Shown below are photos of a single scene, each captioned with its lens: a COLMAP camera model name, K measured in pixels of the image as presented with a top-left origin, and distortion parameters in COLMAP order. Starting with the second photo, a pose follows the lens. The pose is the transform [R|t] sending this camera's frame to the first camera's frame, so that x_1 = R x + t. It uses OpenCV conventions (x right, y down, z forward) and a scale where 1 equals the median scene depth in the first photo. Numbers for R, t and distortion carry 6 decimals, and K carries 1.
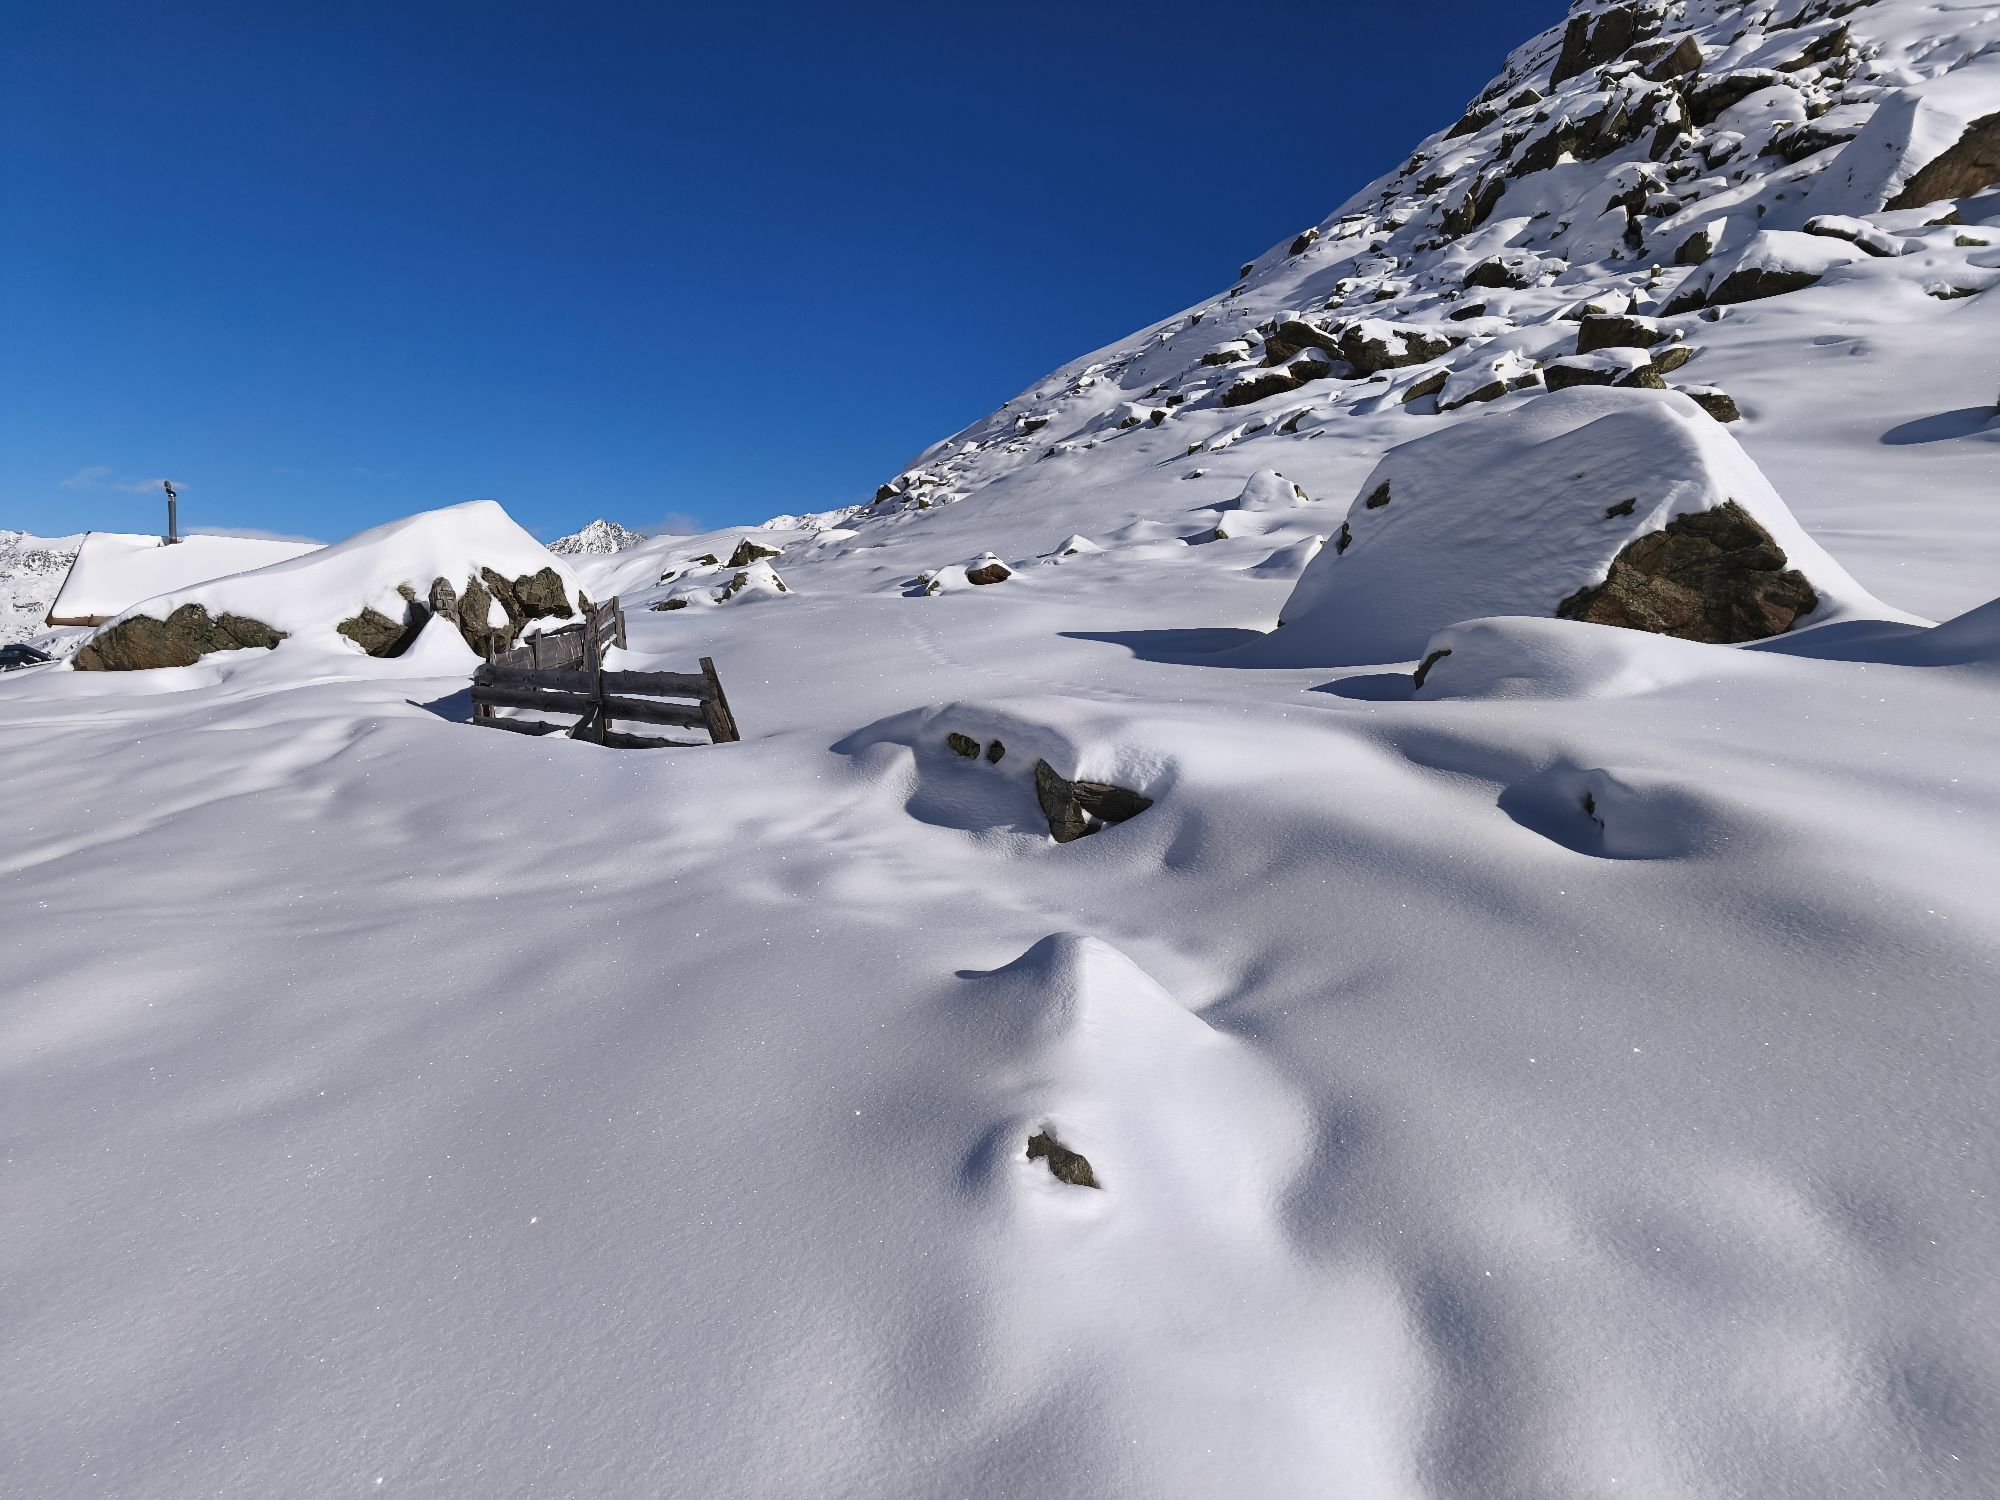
lens RADIAL K [[1325.4, 0, 990.9], [0, 1325.4, 761.5], [0, 0, 1]] dist [0.094497, -0.067855]
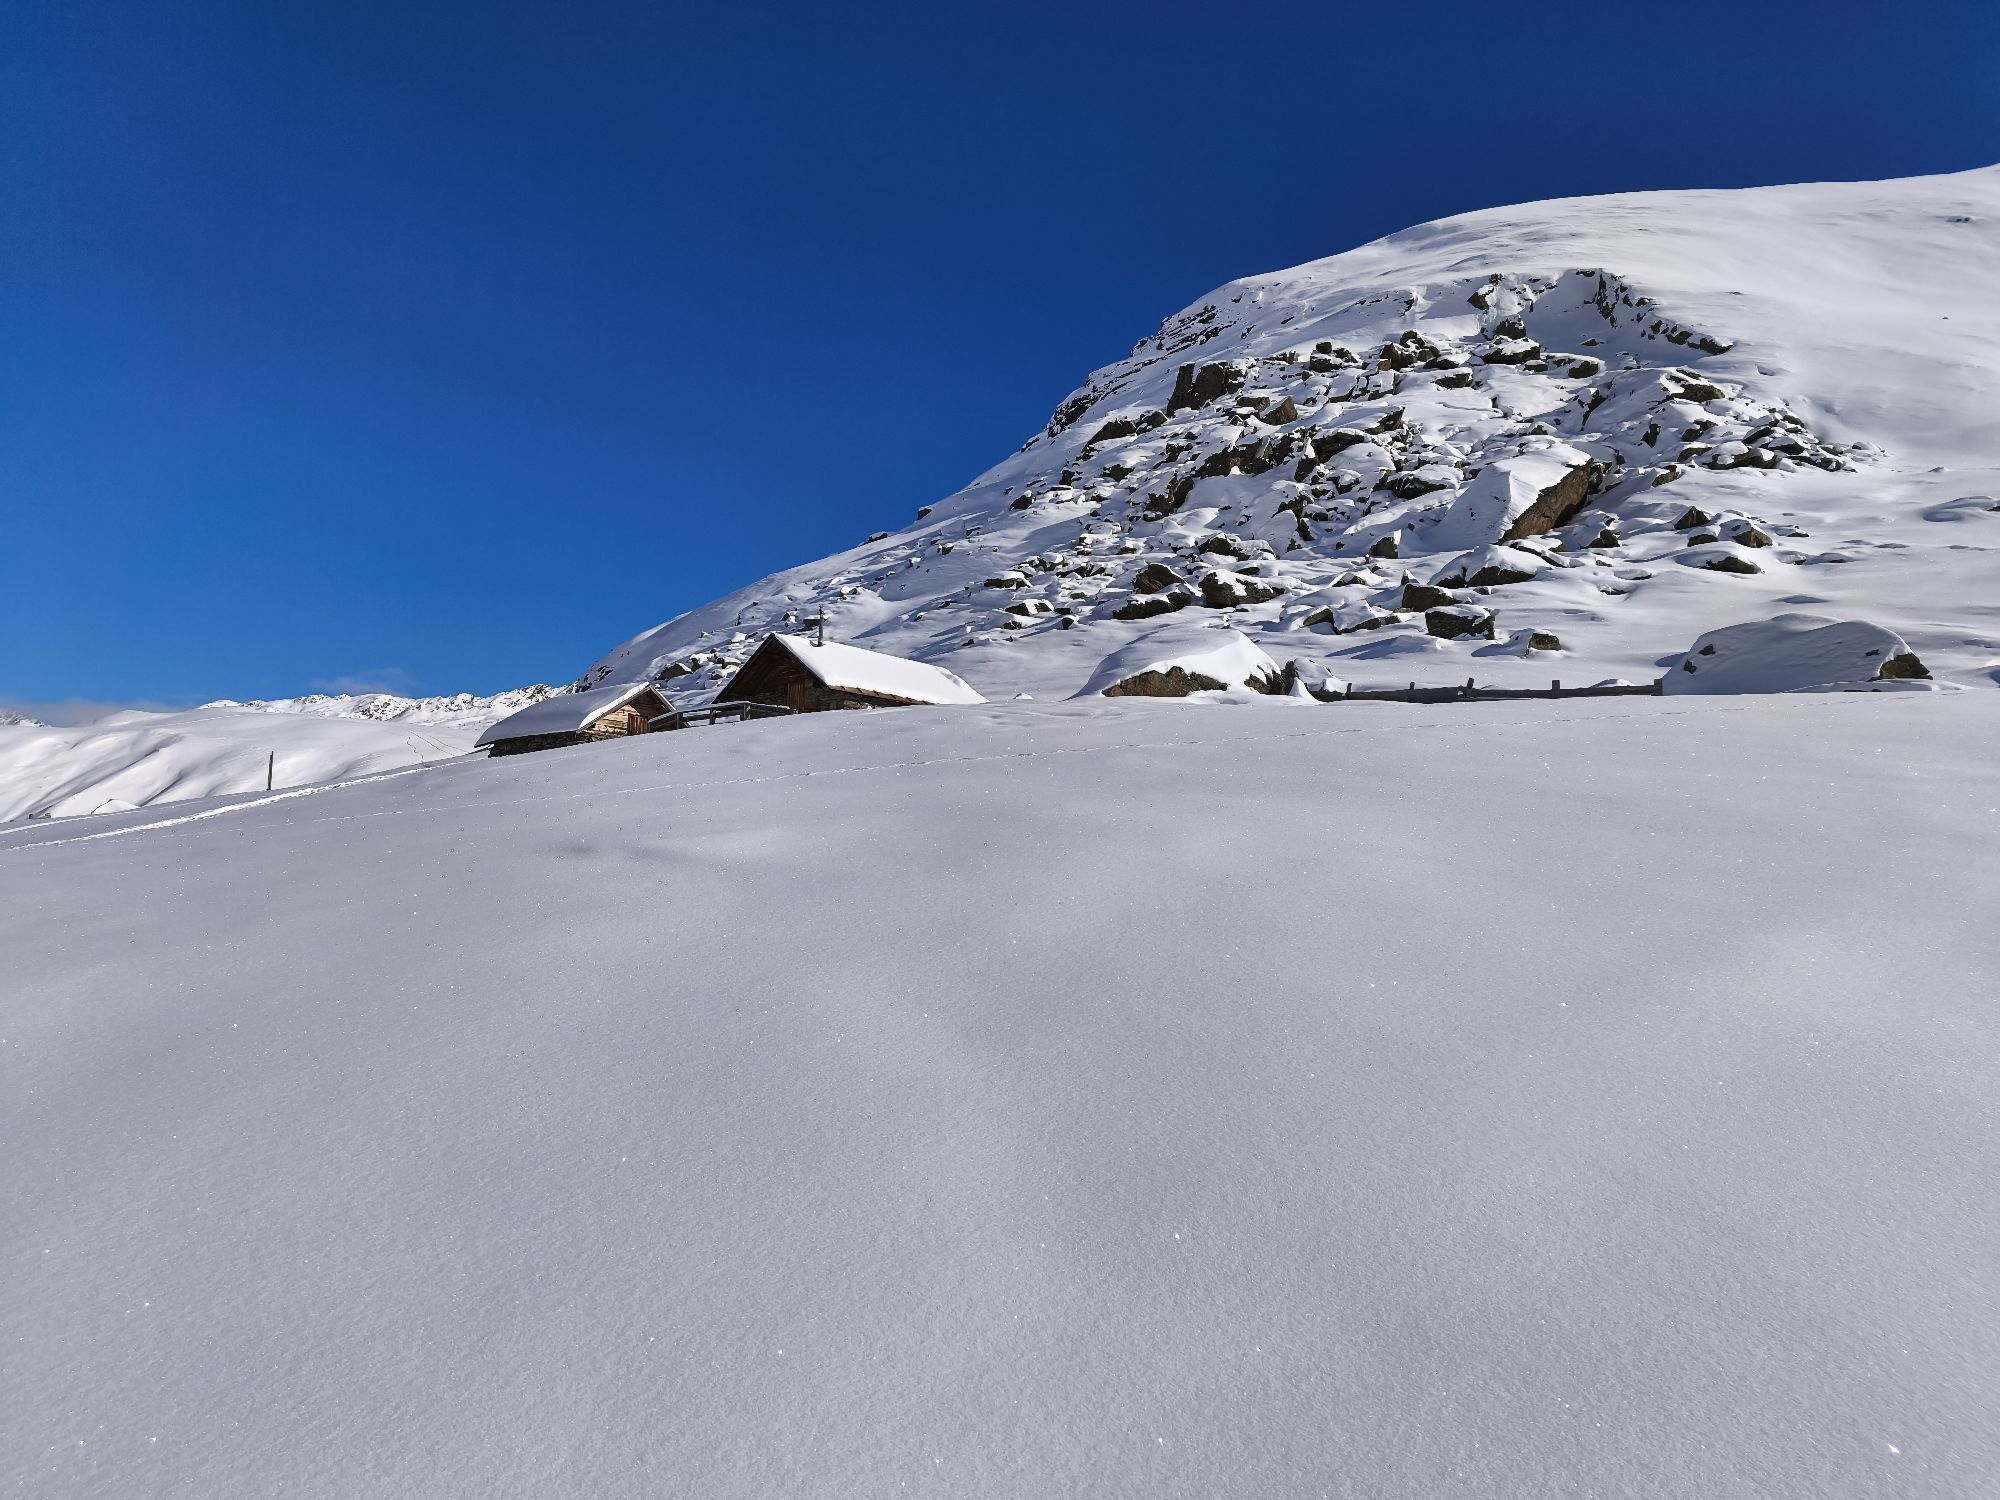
lens RADIAL K [[1325.4, 0, 1009.0], [0, 1325.4, 761.0], [0, 0, 1]] dist [0.094497, -0.067855]
pose [[0.930319, 0.047126, 0.363710, -0.285412], [0.011133, 0.987624, -0.156445, 0.059028], [-0.366581, 0.149593, 0.918281, -0.118816]]
